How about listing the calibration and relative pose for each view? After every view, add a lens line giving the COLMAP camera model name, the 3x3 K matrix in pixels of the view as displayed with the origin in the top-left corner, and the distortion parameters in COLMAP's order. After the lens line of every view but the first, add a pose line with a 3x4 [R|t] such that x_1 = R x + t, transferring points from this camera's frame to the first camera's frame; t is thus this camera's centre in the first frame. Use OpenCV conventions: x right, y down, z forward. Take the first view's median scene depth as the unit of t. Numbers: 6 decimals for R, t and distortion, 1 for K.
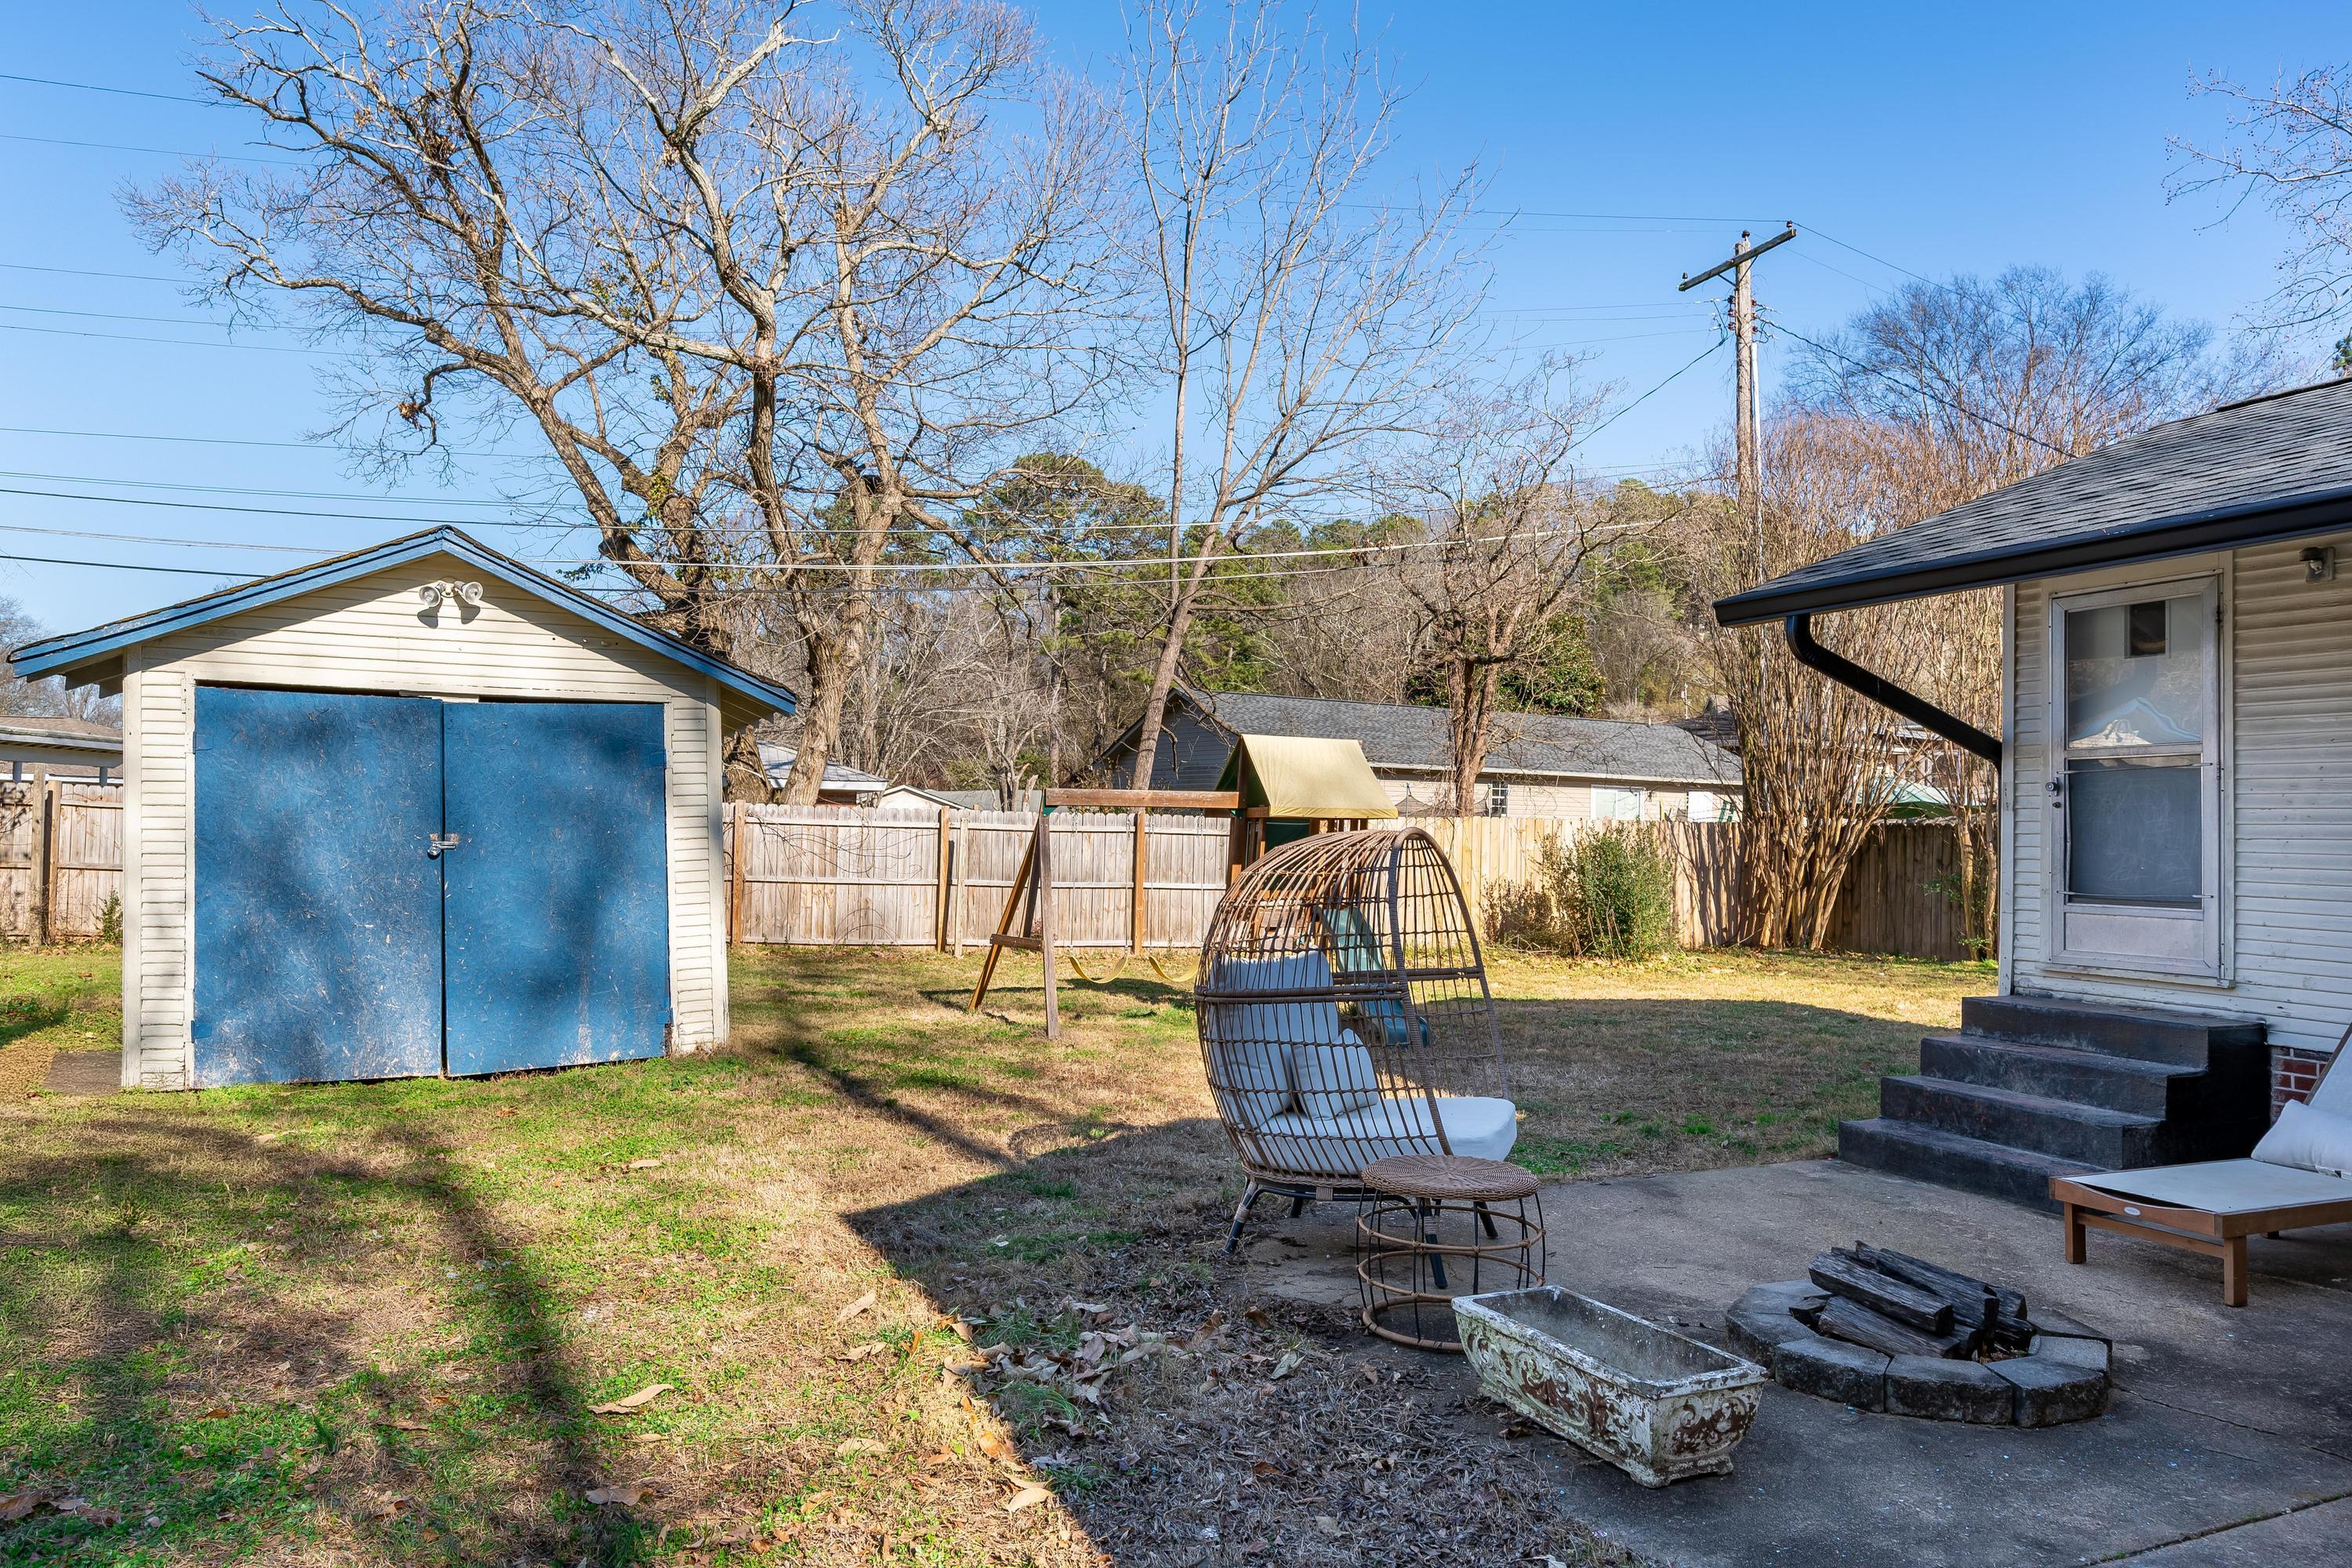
lens RADIAL K [[1547.2, 0, 1175.3], [0, 1547.2, 794.1], [0, 0, 1]] dist [-0.003829, -0.000412]
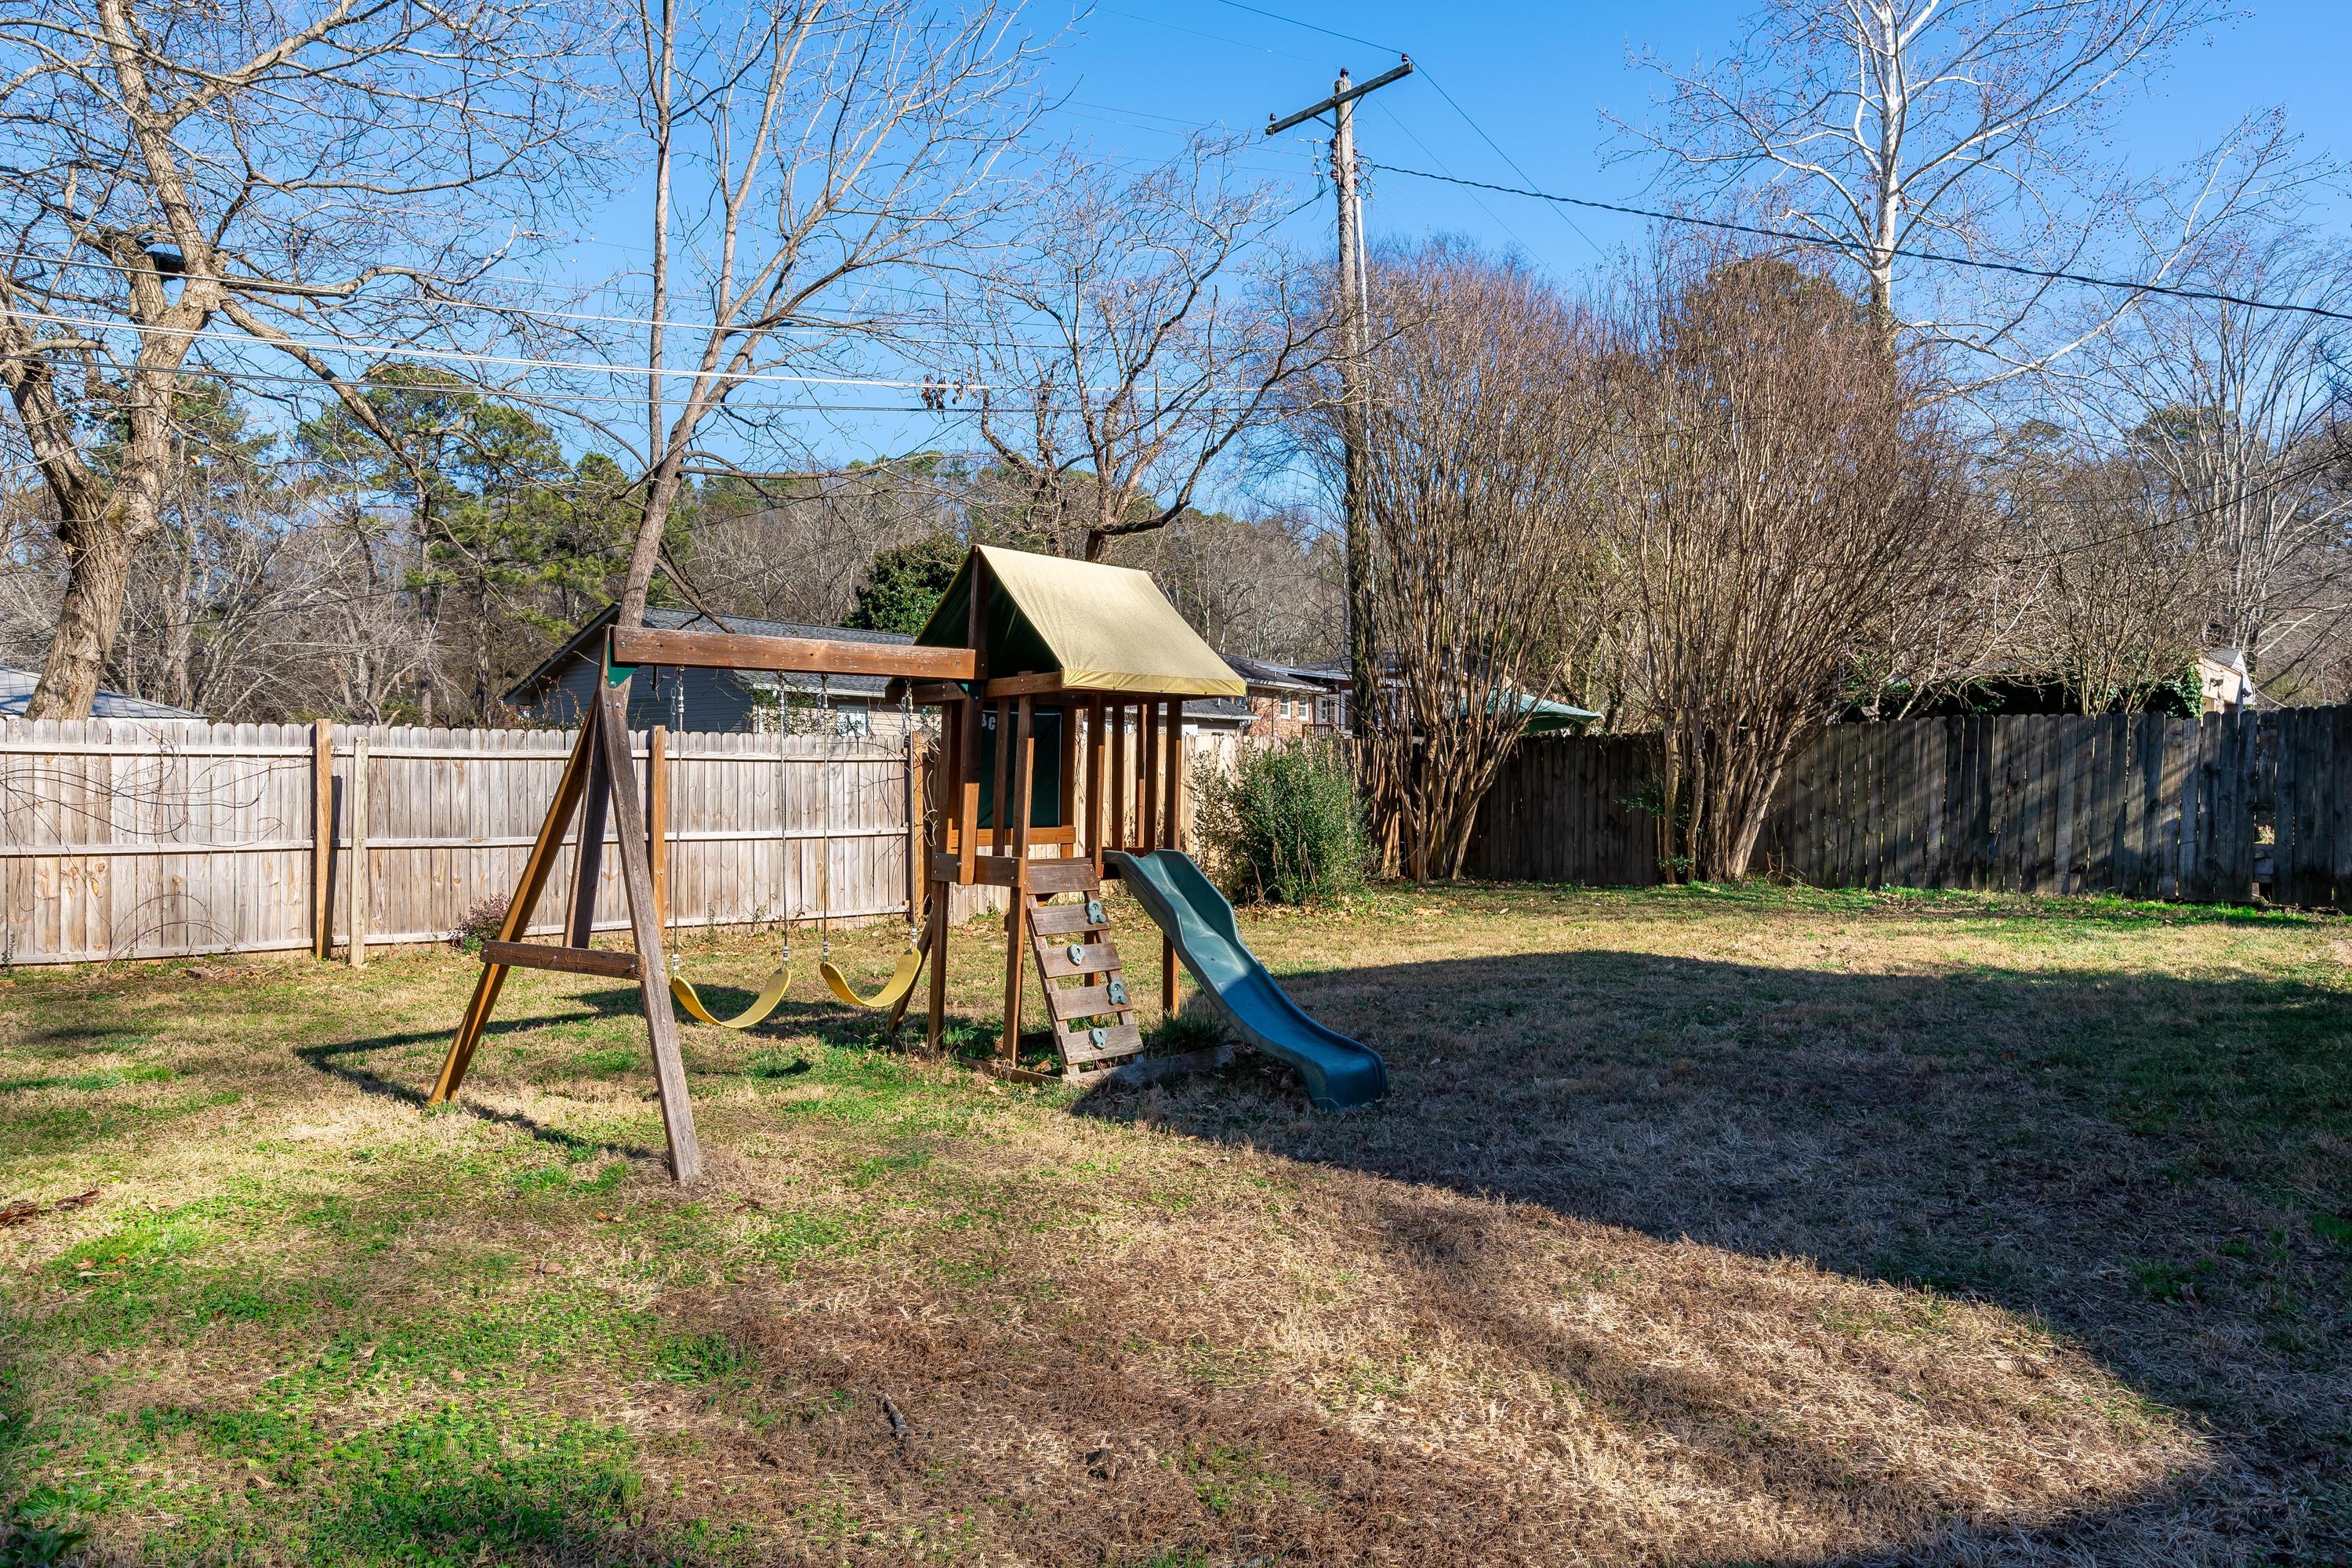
lens RADIAL K [[1427.1, 0, 1175.1], [0, 1427.1, 784.2], [0, 0, 1]] dist [0.001431, -0.001588]
pose [[0.916308, -0.025072, 0.399688, -0.066382], [0.014831, 0.999478, 0.028696, 0.021916], [-0.400199, -0.020367, 0.916202, 0.347902]]
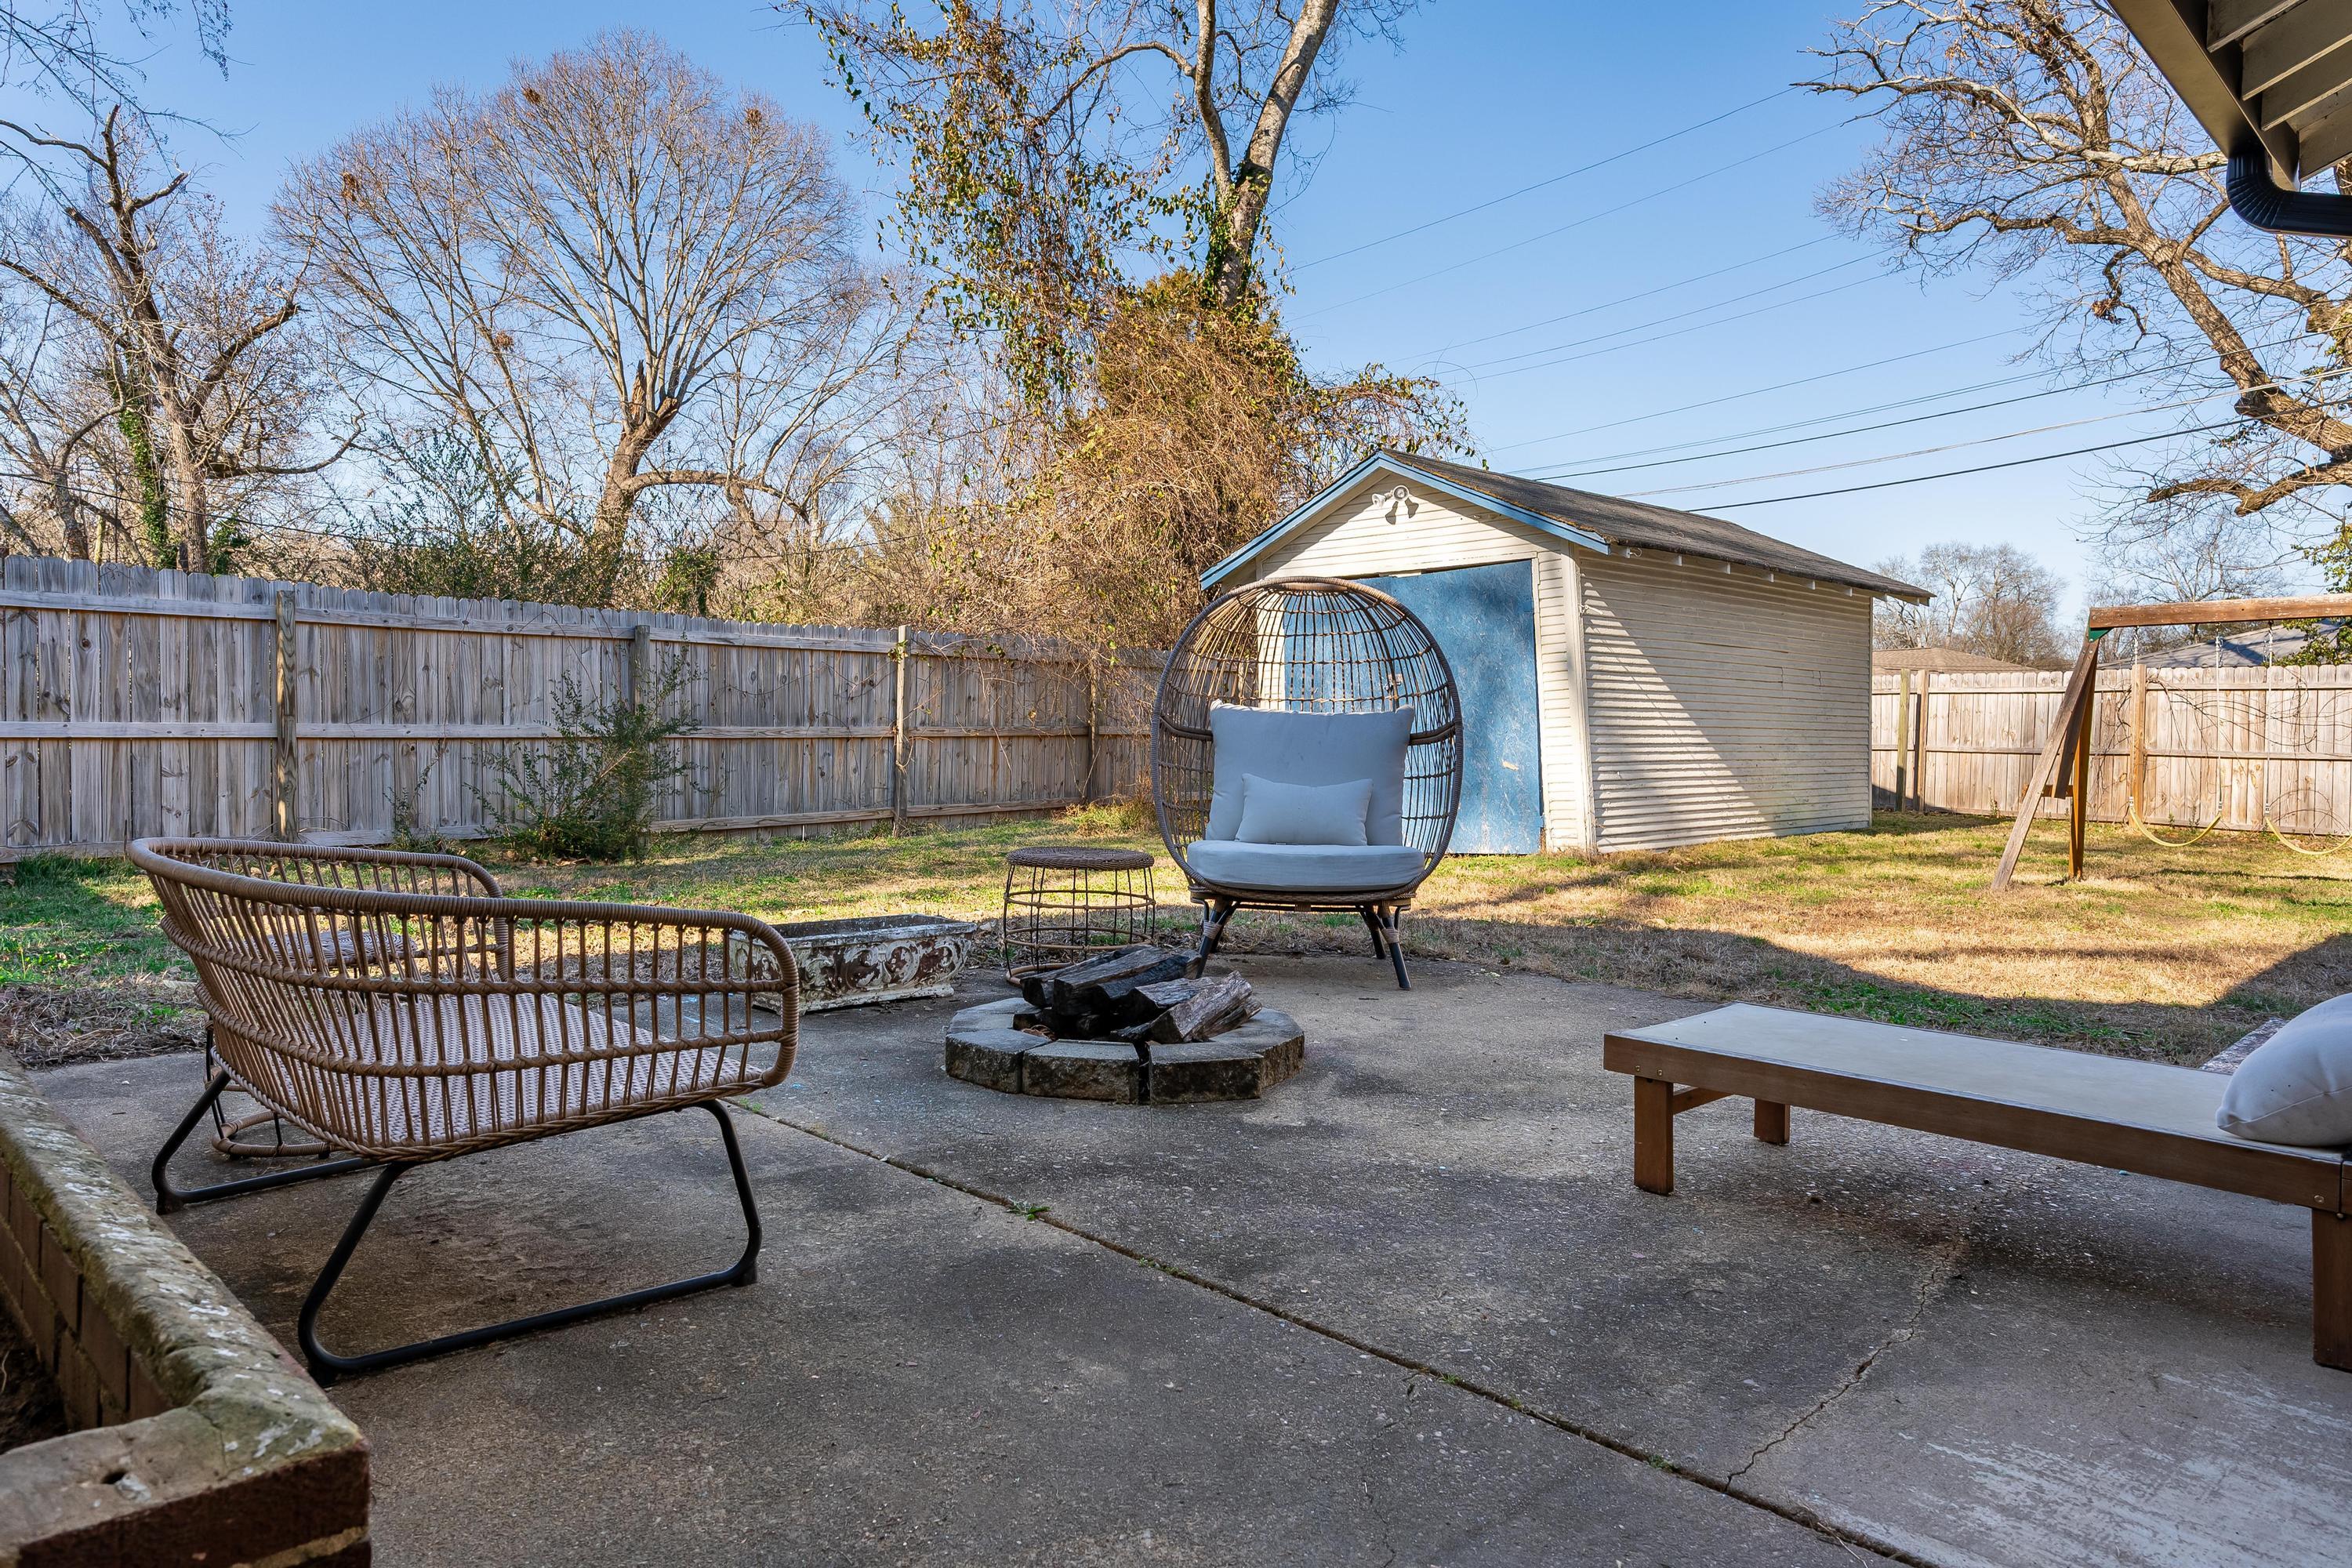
lens RADIAL K [[1473.3, 0, 1176.7], [0, 1473.3, 776.5], [0, 0, 1]] dist [-0.002917, -0.000440]
pose [[0.357947, 0.011392, -0.933672, 0.308084], [0.019797, 0.999608, 0.019786, 0.039347], [0.933532, -0.025566, 0.357582, 0.162102]]
